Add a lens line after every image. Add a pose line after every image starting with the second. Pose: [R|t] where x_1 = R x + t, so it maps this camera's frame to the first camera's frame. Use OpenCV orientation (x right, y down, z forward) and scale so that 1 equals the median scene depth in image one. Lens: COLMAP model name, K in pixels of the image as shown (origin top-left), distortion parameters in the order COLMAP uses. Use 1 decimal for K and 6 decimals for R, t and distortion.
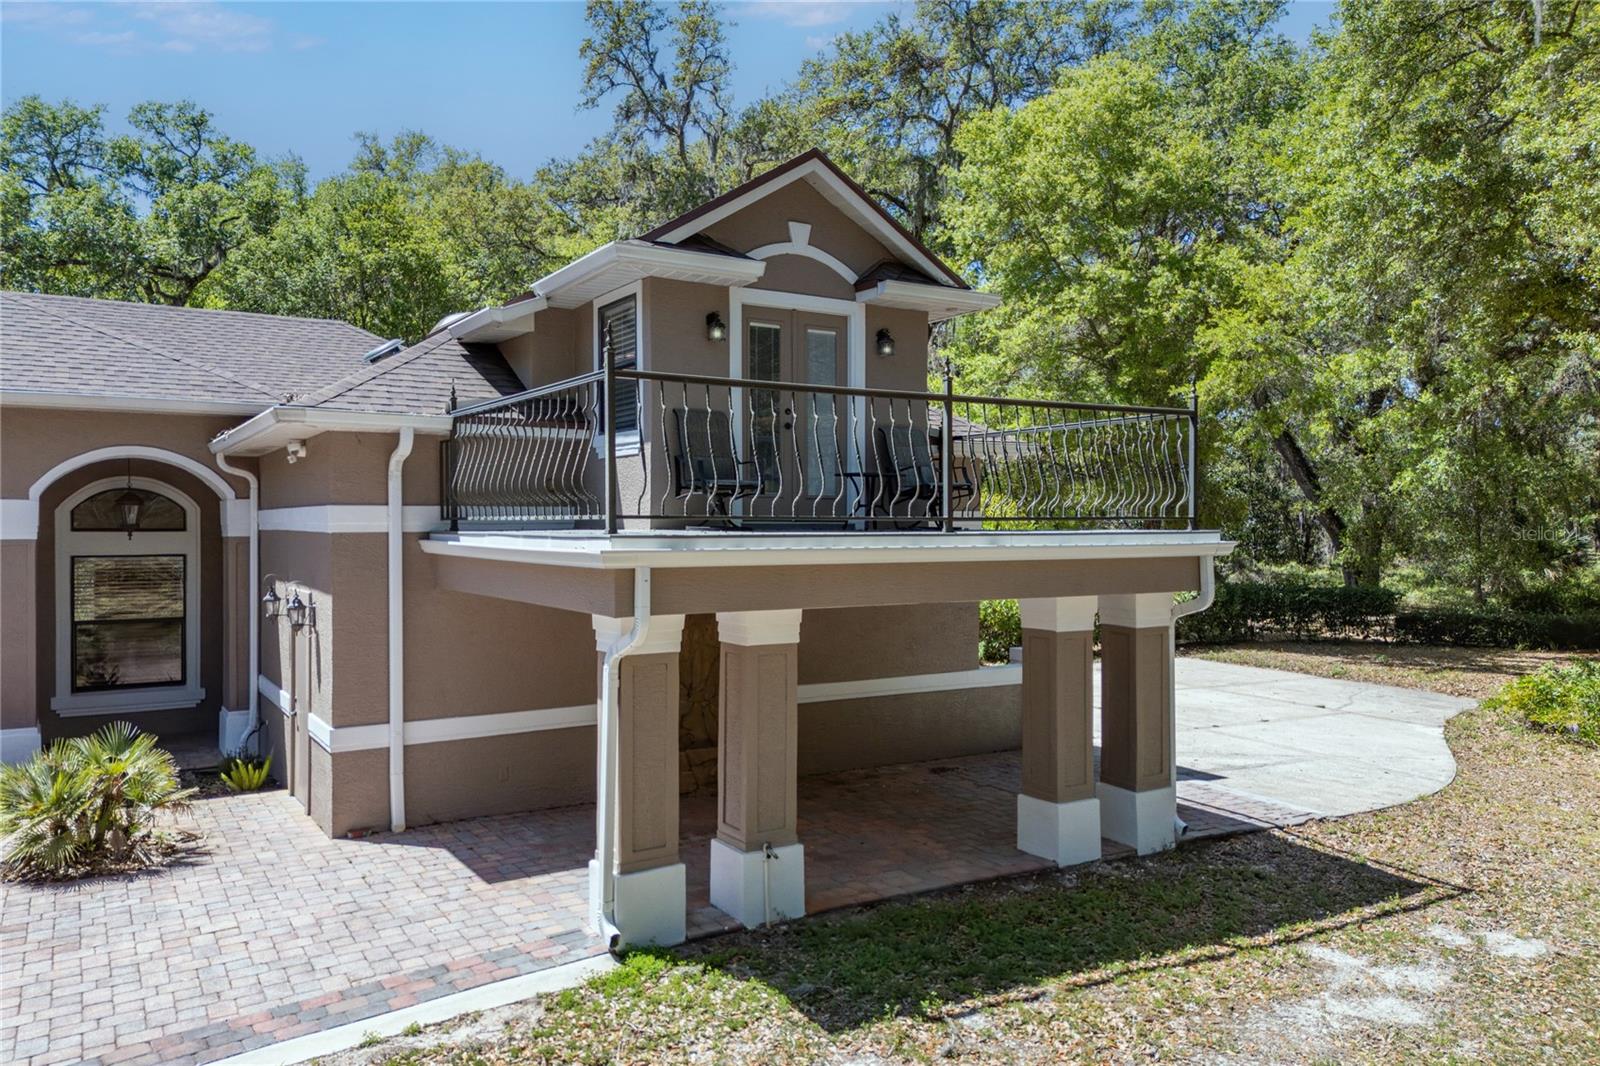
lens RADIAL K [[1159.7, 0, 807.1], [0, 1159.7, 533.2], [0, 0, 1]] dist [0.098488, -0.097112]
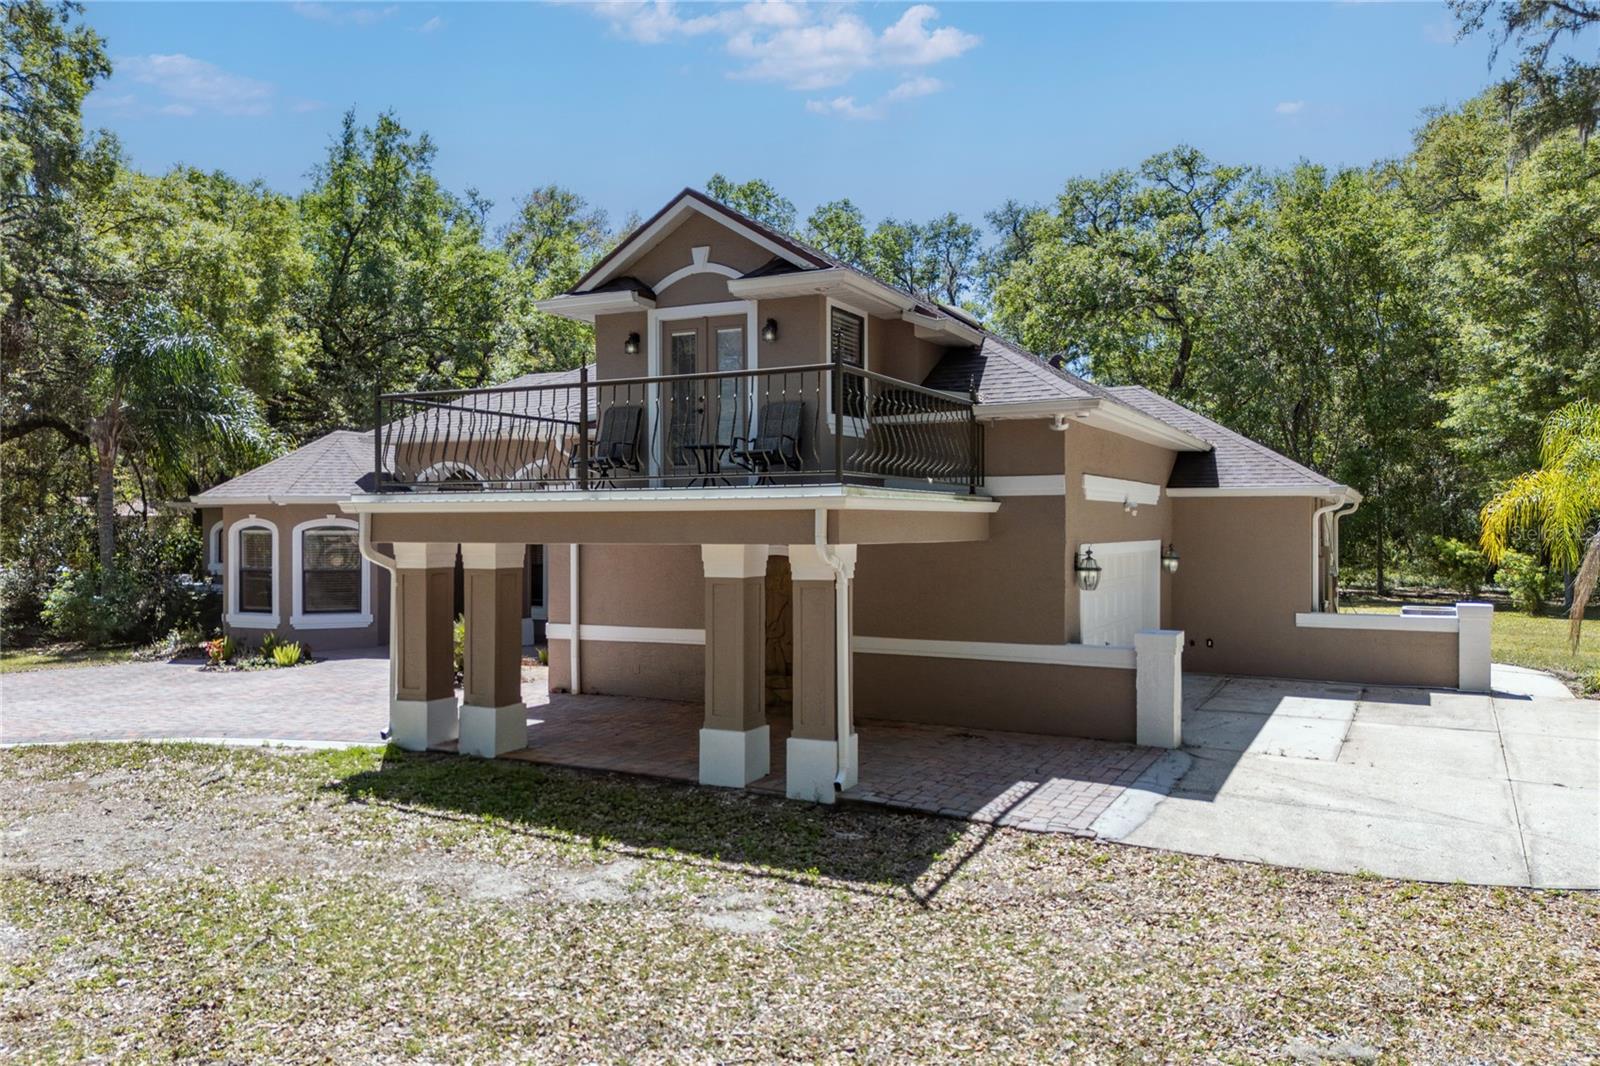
lens RADIAL K [[1159.7, 0, 807.1], [0, 1159.7, 533.2], [0, 0, 1]] dist [0.098488, -0.097112]
pose [[0.515014, 0.004103, -0.857172, 1.166786], [-0.004520, 0.999988, 0.002071, 0.037026], [0.857170, 0.002808, 0.515026, 0.478538]]
